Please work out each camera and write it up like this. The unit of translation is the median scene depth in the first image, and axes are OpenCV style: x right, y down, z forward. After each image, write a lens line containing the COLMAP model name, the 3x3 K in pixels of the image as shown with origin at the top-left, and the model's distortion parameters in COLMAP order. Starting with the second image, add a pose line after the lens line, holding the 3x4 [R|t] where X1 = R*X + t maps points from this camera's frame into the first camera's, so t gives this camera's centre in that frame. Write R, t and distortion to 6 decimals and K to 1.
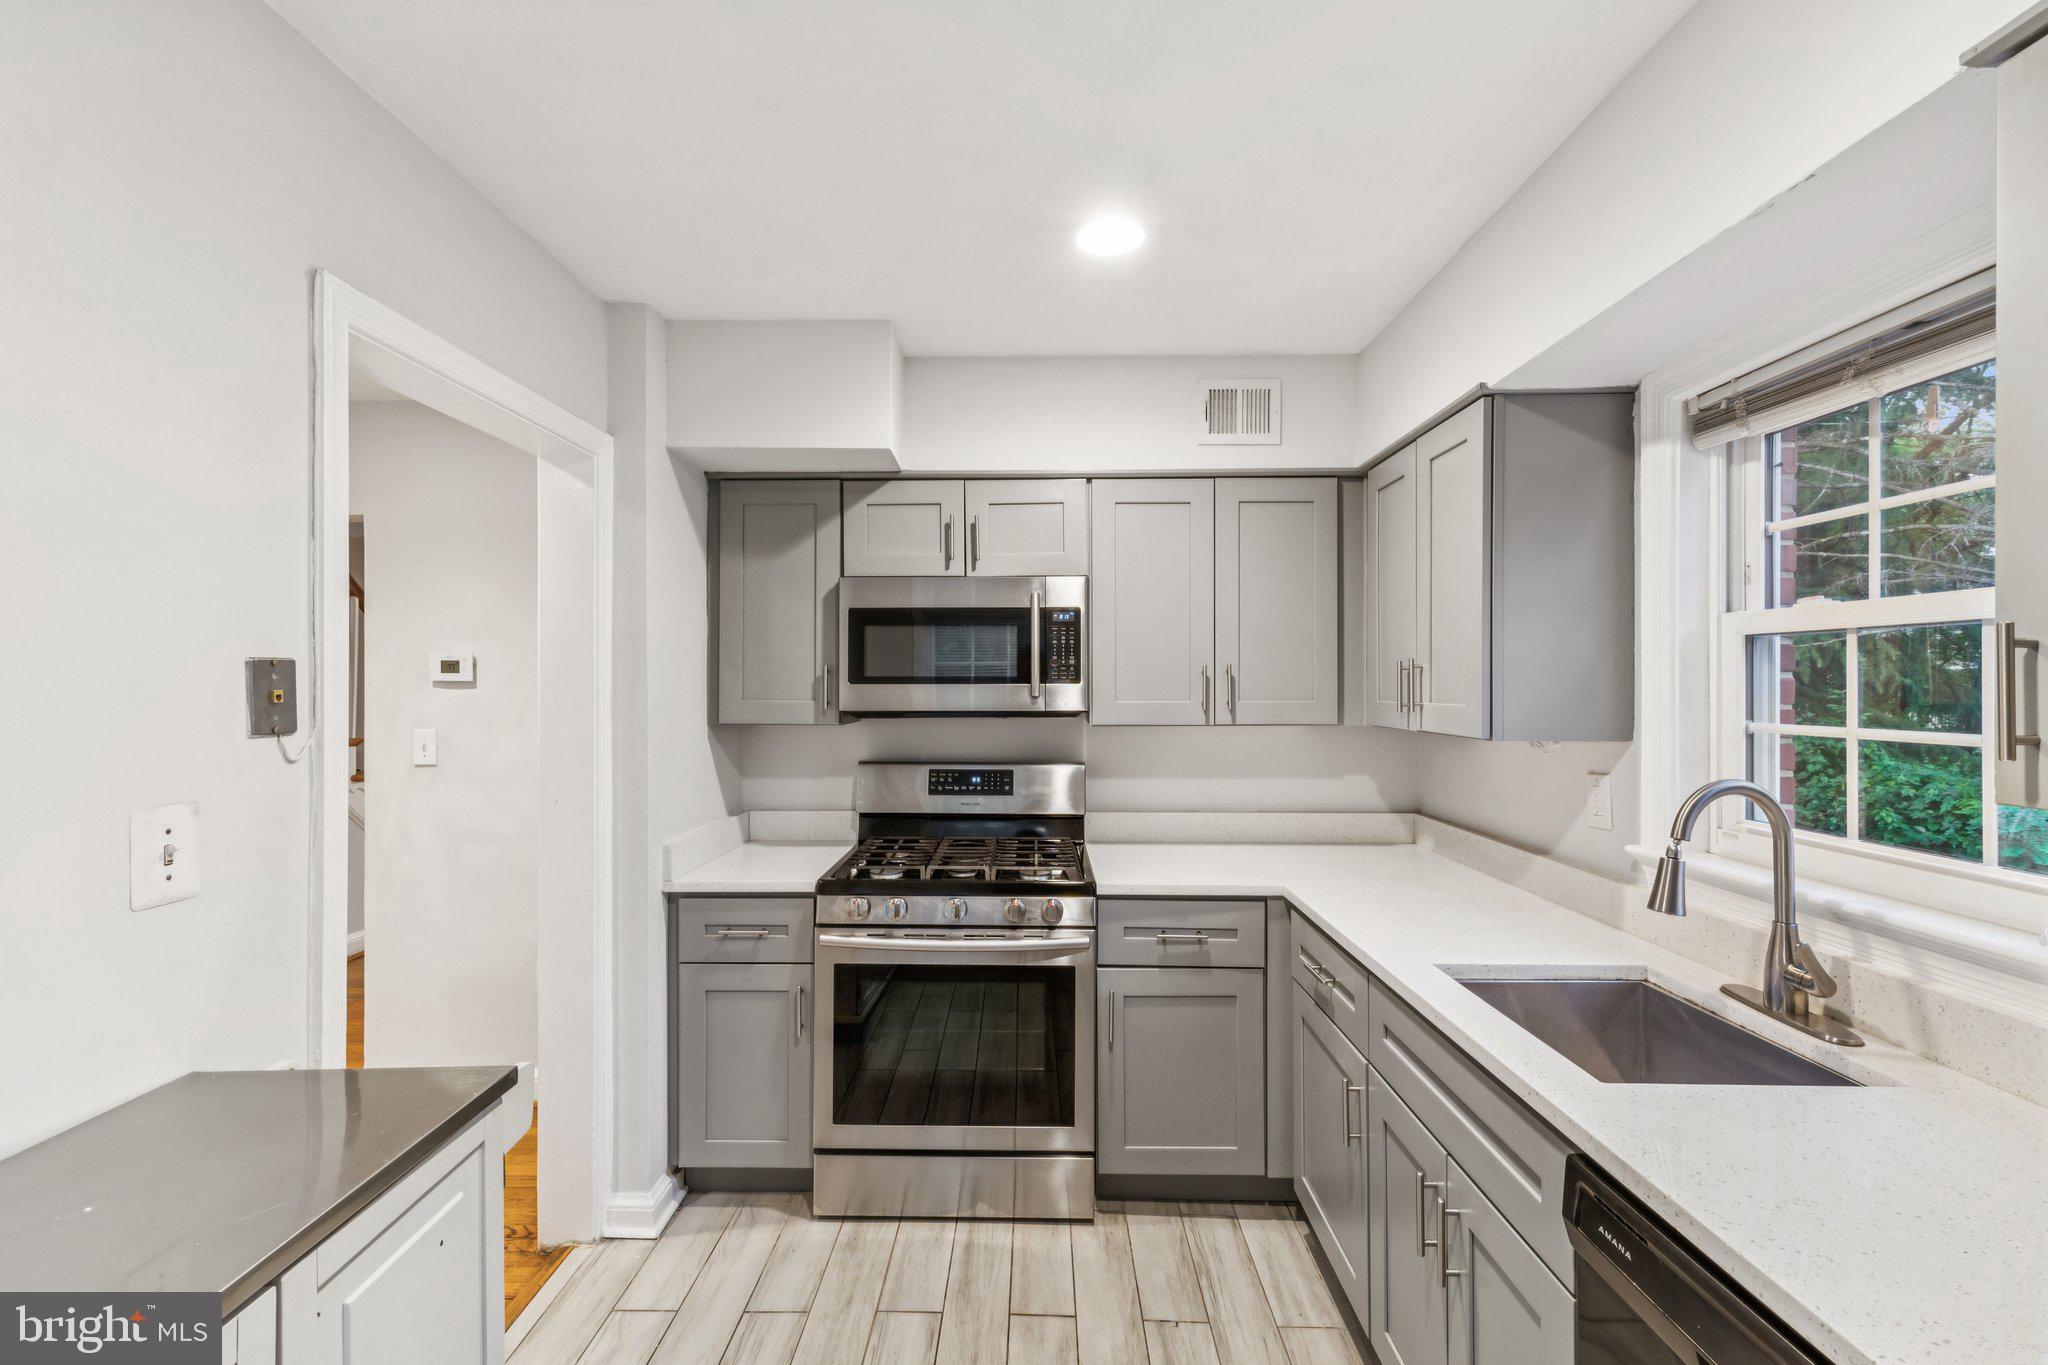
lens RADIAL K [[877.2, 0, 1021.8], [0, 877.2, 683.6], [0, 0, 1]] dist [0.005360, 0.000837]
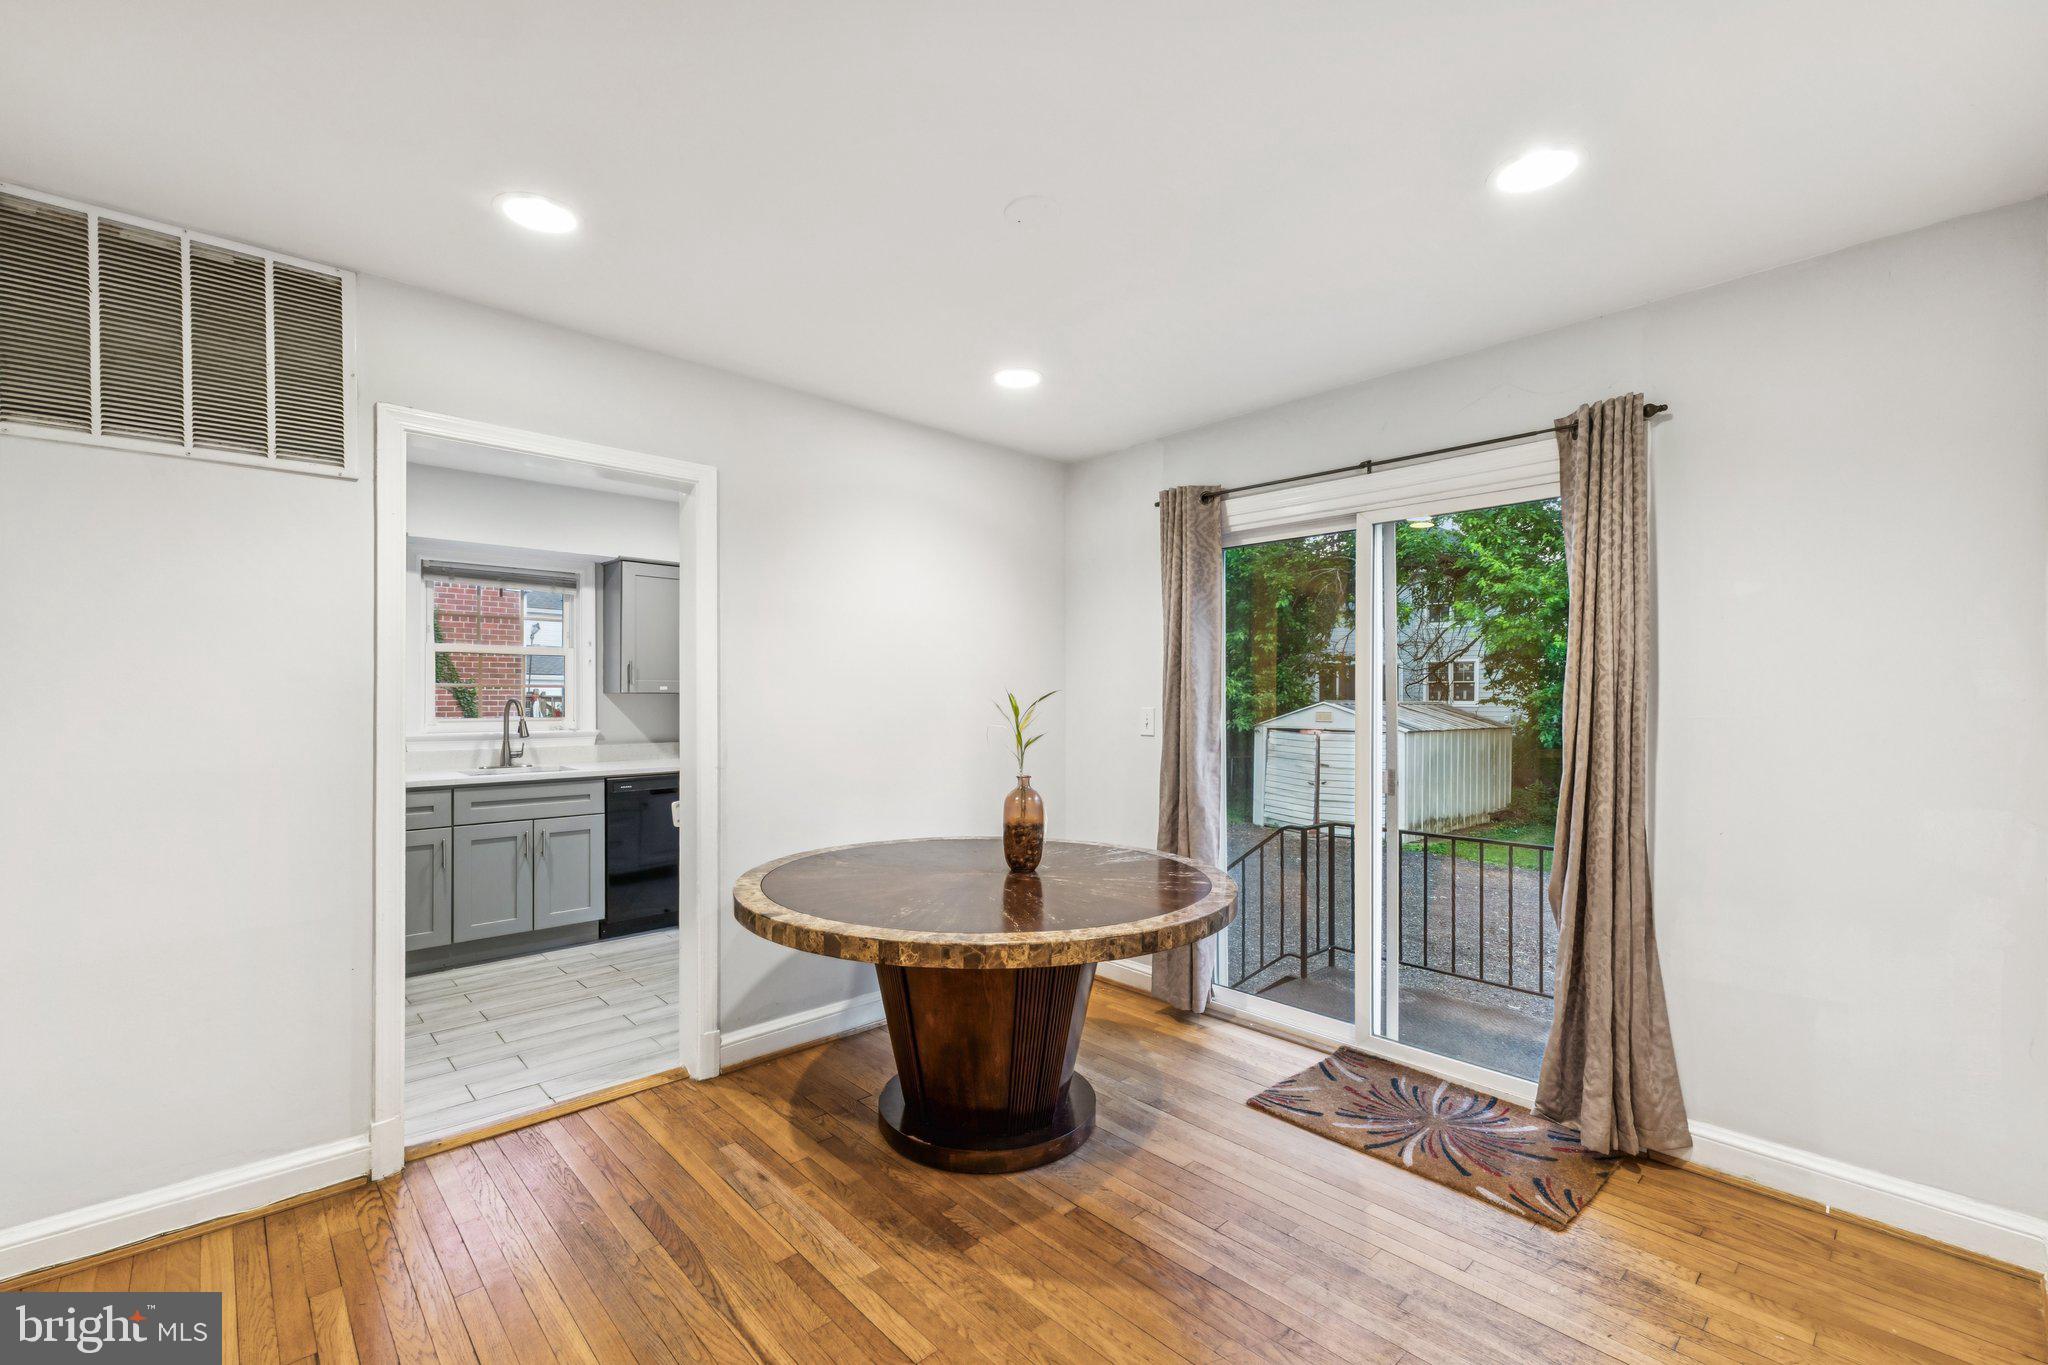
lens RADIAL K [[877.2, 0, 1036.9], [0, 877.2, 695.8], [0, 0, 1]] dist [0.005360, 0.000837]
pose [[-0.706619, 0.001409, 0.707593, -1.780343], [-0.002094, 0.999989, -0.004083, 0.064335], [-0.707591, -0.004367, -0.706609, 1.166572]]
